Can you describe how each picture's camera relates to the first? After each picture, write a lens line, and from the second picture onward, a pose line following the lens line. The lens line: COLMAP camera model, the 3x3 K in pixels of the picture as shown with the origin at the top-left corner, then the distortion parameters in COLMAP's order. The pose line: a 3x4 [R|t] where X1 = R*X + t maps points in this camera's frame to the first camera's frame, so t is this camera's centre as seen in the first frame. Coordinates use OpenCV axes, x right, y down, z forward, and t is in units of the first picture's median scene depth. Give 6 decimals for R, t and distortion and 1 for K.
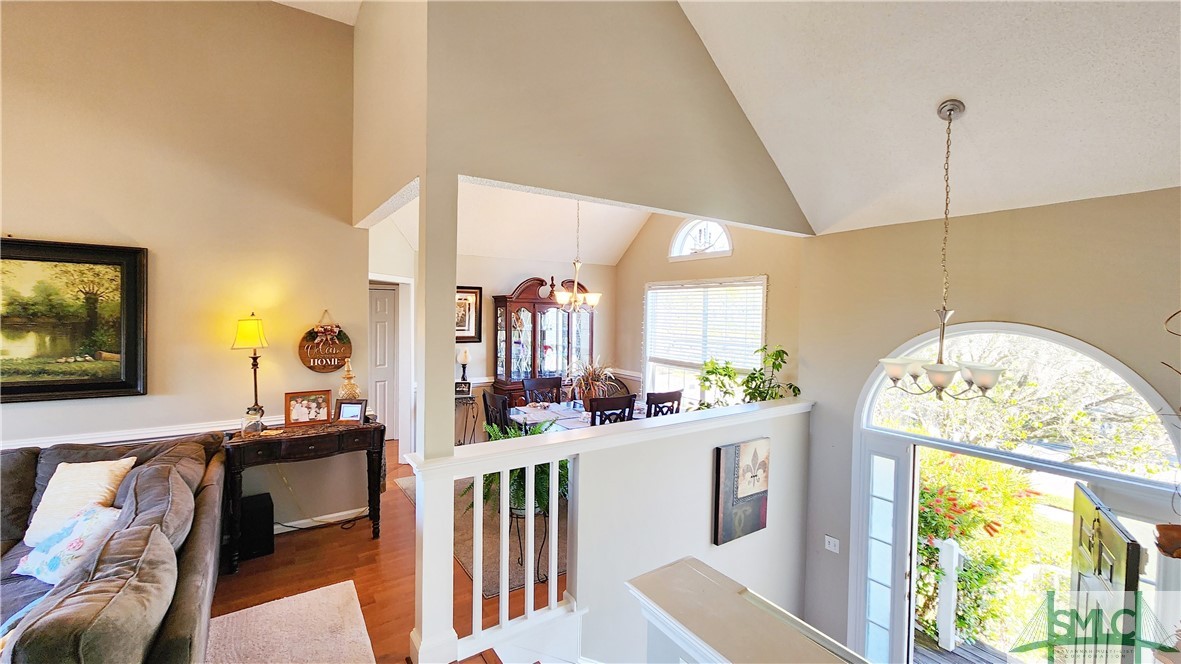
lens RADIAL K [[485.9, 0, 591.8], [0, 485.9, 328.0], [0, 0, 1]] dist [0.004974, 0.000329]
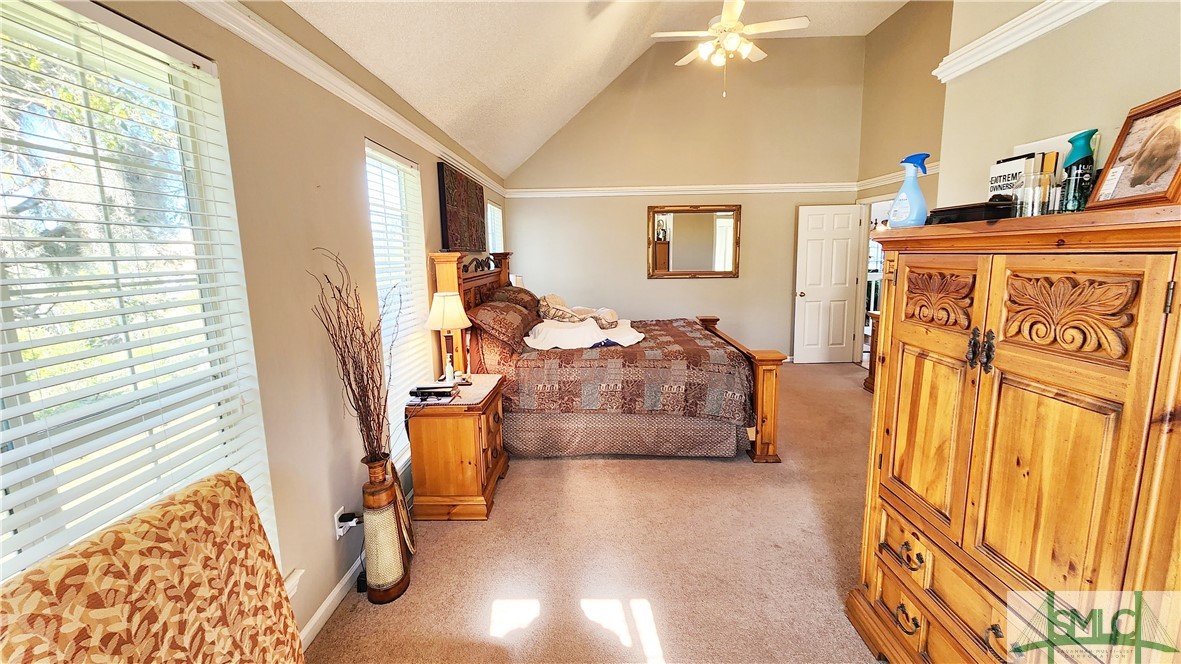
lens RADIAL K [[485.9, 0, 589.8], [0, 485.9, 328.5], [0, 0, 1]] dist [0.004974, 0.000329]
pose [[0.821815, 0.056457, -0.566951, 0.113089], [0.017063, 0.992193, 0.123537, 0.075291], [0.569499, -0.111198, 0.814436, -1.373783]]
